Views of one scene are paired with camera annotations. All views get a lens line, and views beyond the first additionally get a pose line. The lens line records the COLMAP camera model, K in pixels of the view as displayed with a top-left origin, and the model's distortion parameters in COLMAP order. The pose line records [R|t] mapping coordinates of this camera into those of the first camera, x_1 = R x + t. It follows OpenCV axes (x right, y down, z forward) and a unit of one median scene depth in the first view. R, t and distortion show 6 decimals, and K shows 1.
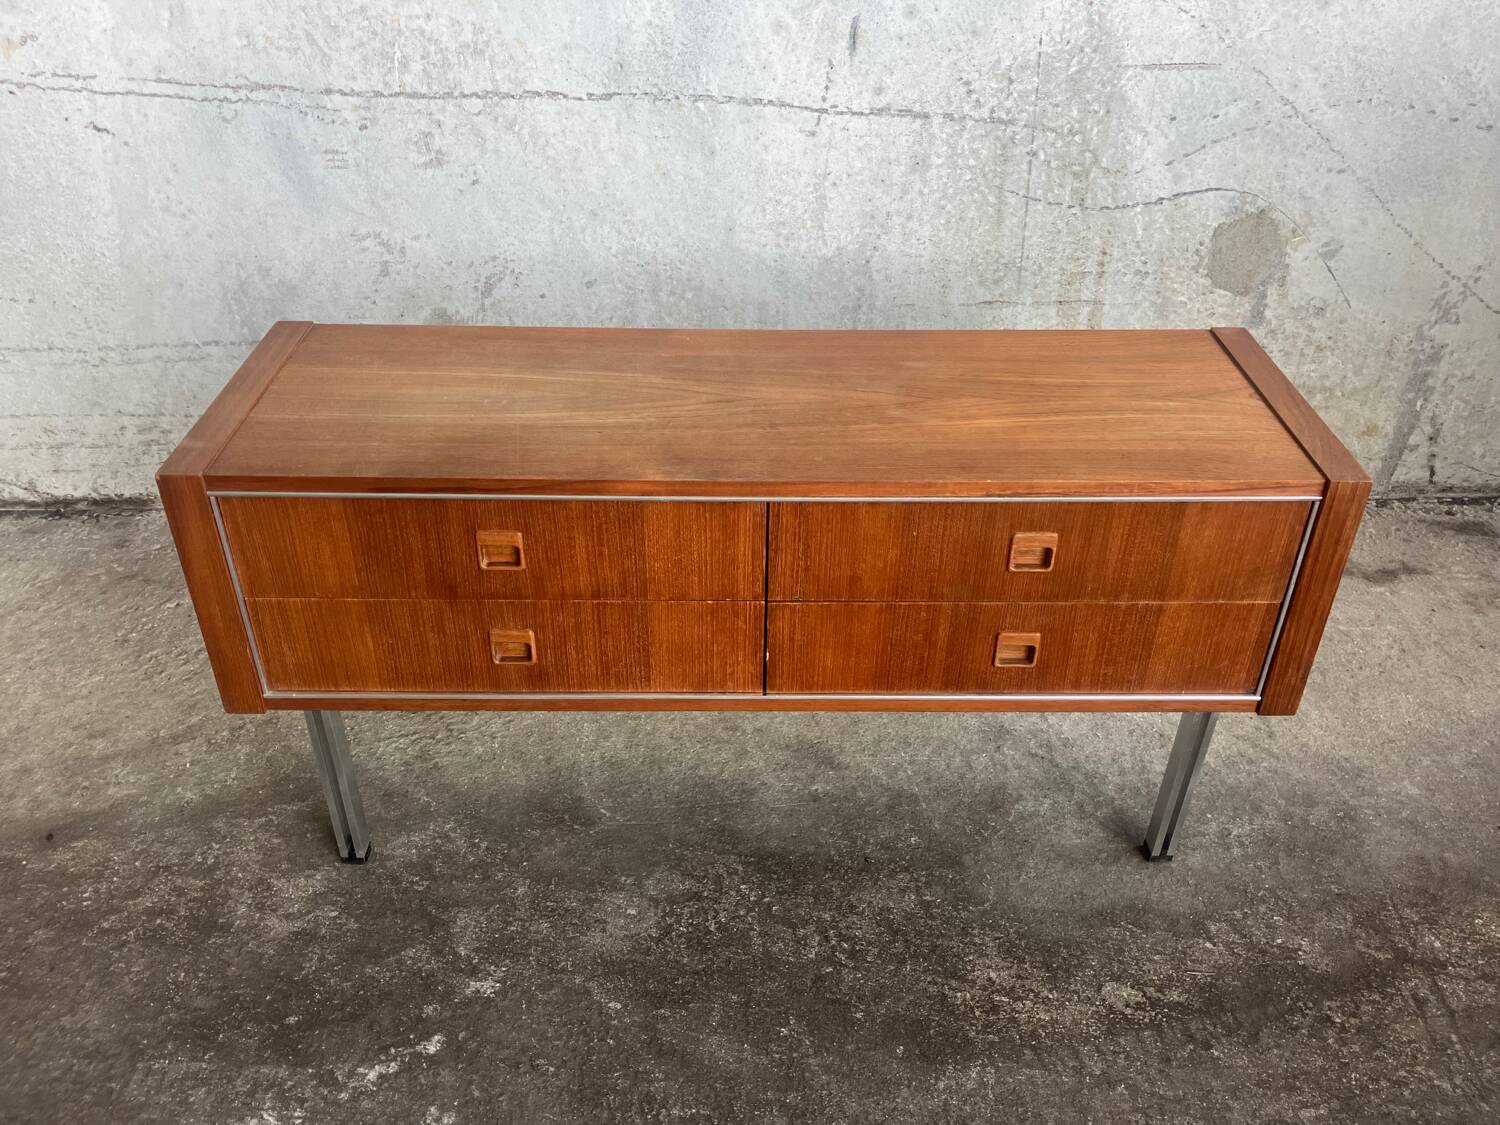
lens RADIAL K [[1238.0, 0, 757.1], [0, 1238.0, 565.8], [0, 0, 1]] dist [0.010440, 0.009259]
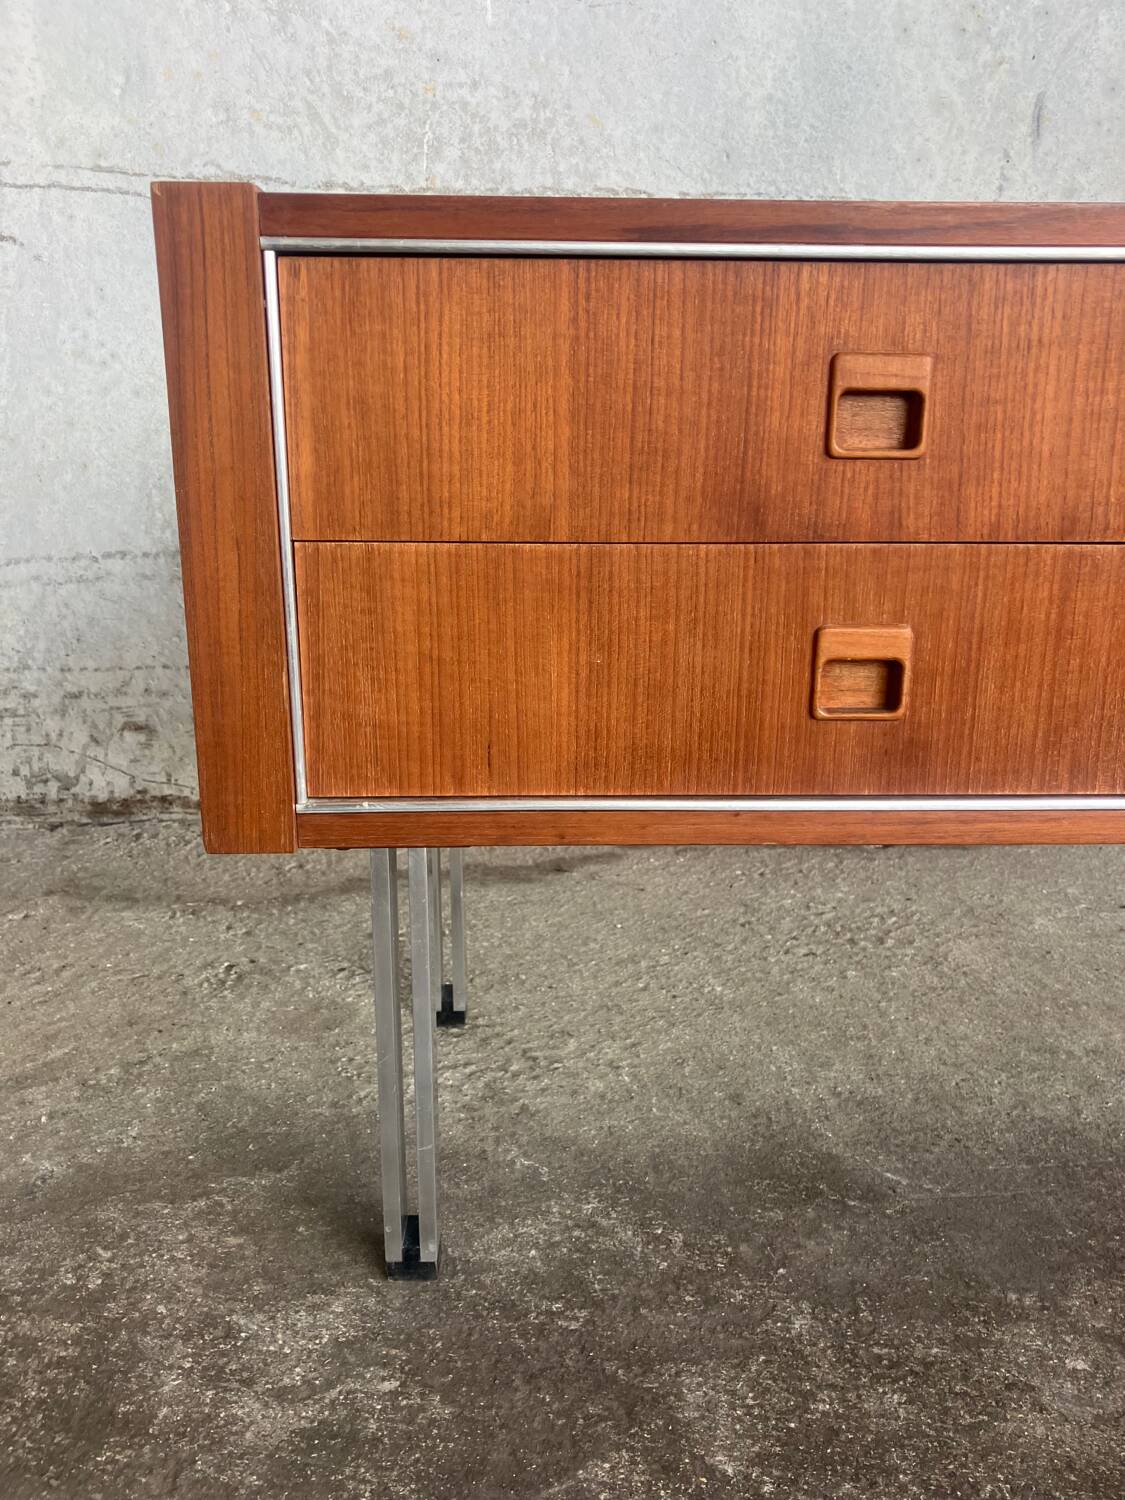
lens RADIAL K [[1238.0, 0, 575.0], [0, 1238.0, 754.8], [0, 0, 1]] dist [0.010440, 0.009259]
pose [[0.999522, -0.016062, 0.026414, -0.224196], [0.023689, 0.946917, -0.320604, 0.168116], [-0.019862, 0.321077, 0.946845, 0.413976]]
